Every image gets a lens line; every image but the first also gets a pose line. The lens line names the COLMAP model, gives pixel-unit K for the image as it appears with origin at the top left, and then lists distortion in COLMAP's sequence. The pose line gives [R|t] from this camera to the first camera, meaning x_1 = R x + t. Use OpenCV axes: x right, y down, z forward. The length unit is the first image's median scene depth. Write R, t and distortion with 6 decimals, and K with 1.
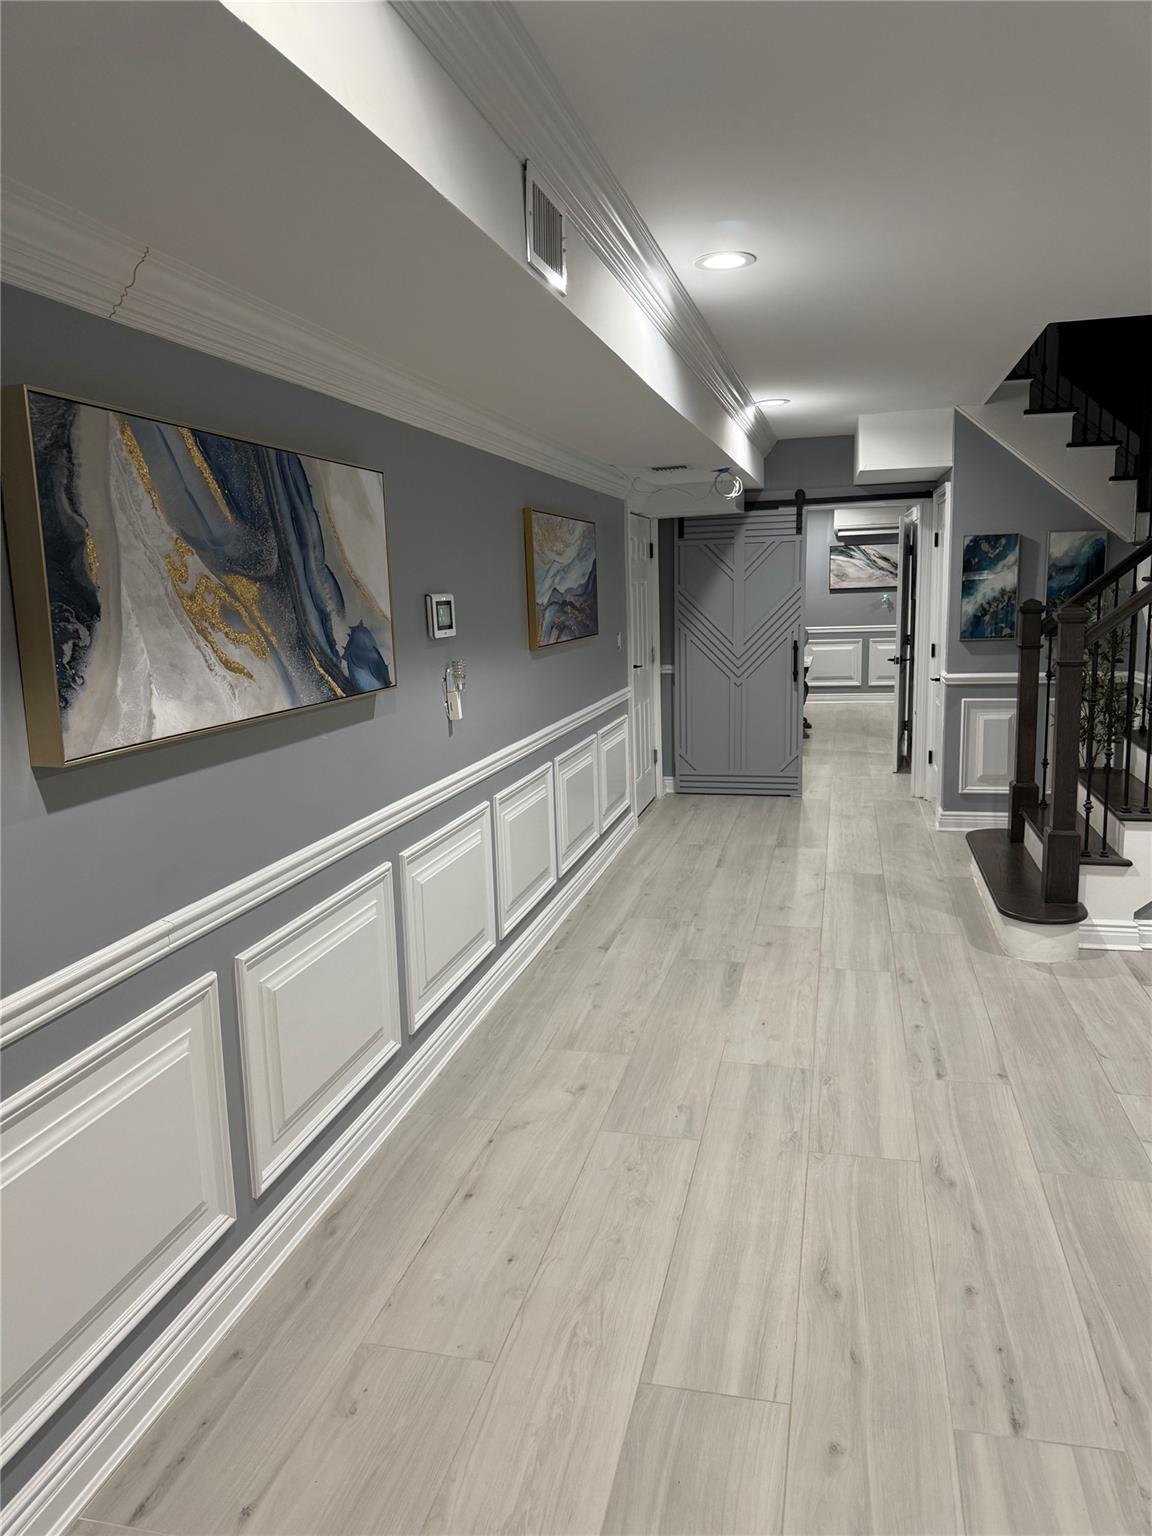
lens RADIAL K [[1096.0, 0, 533.1], [0, 1096.0, 813.9], [0, 0, 1]] dist [0.105503, -0.235320]
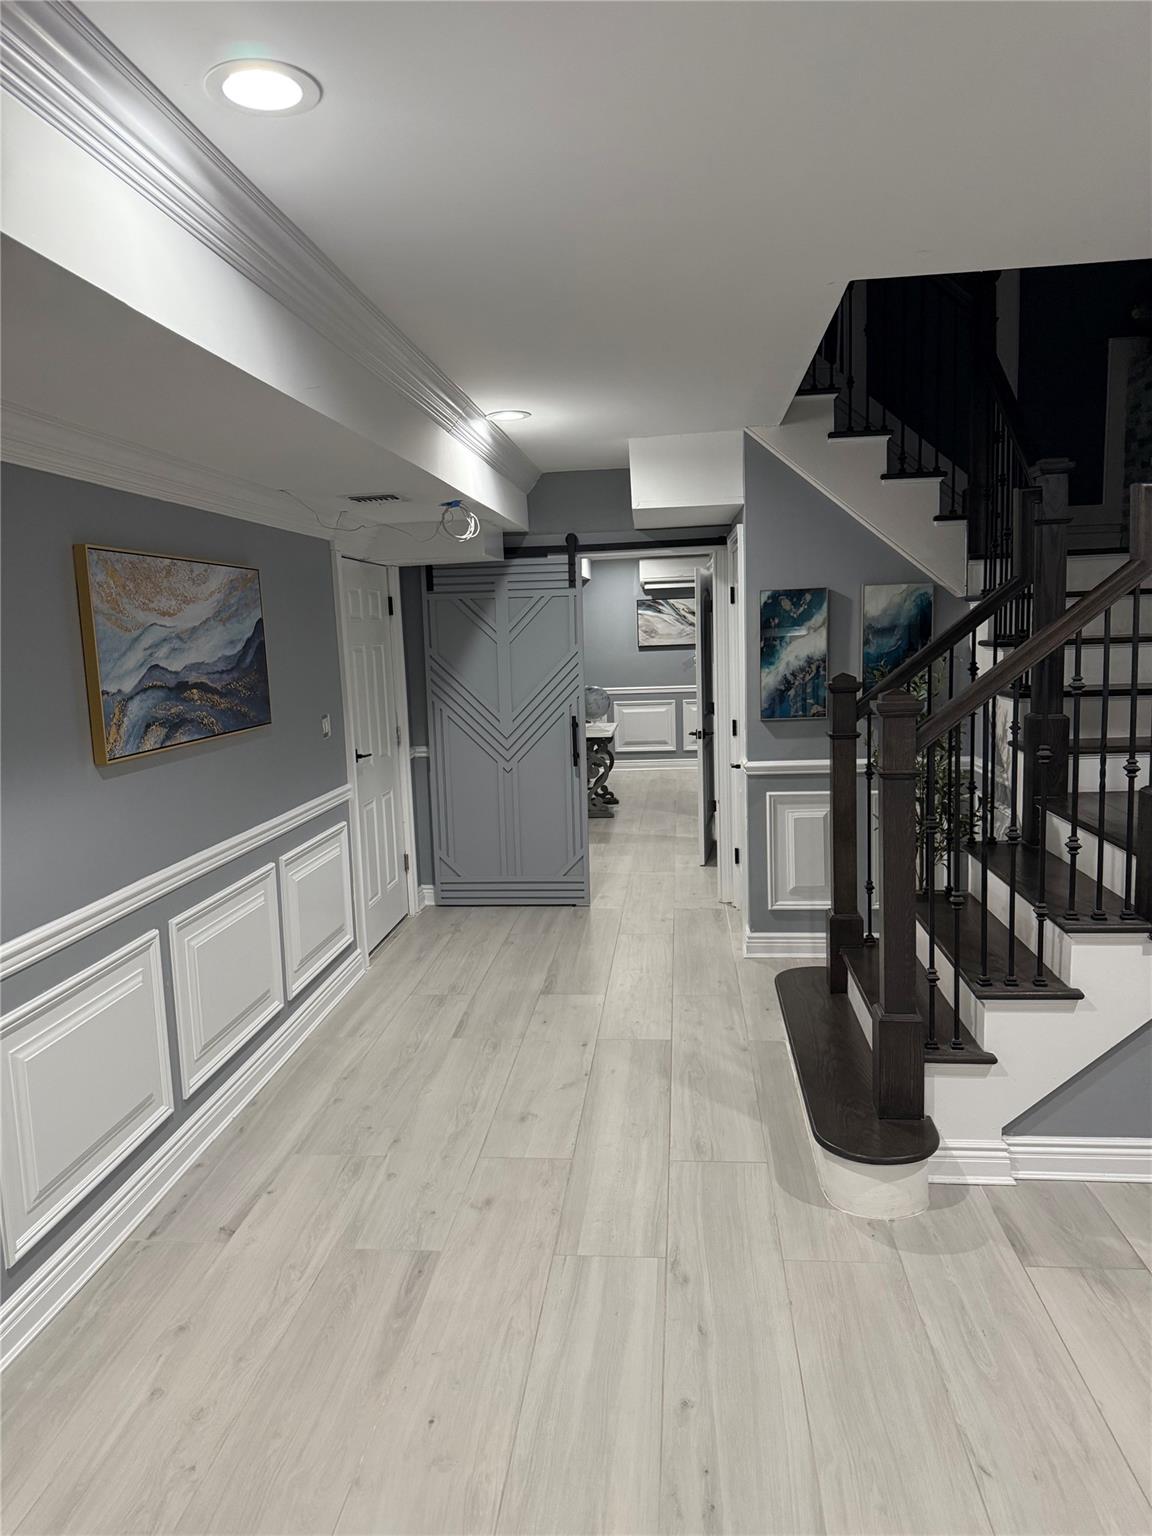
lens RADIAL K [[1096.0, 0, 533.1], [0, 1096.0, 813.9], [0, 0, 1]] dist [0.105503, -0.235320]
pose [[0.990524, -0.024908, 0.135063, 0.116024], [0.030718, 0.998683, -0.041103, -0.063074], [-0.133862, 0.044863, 0.989984, 0.244366]]
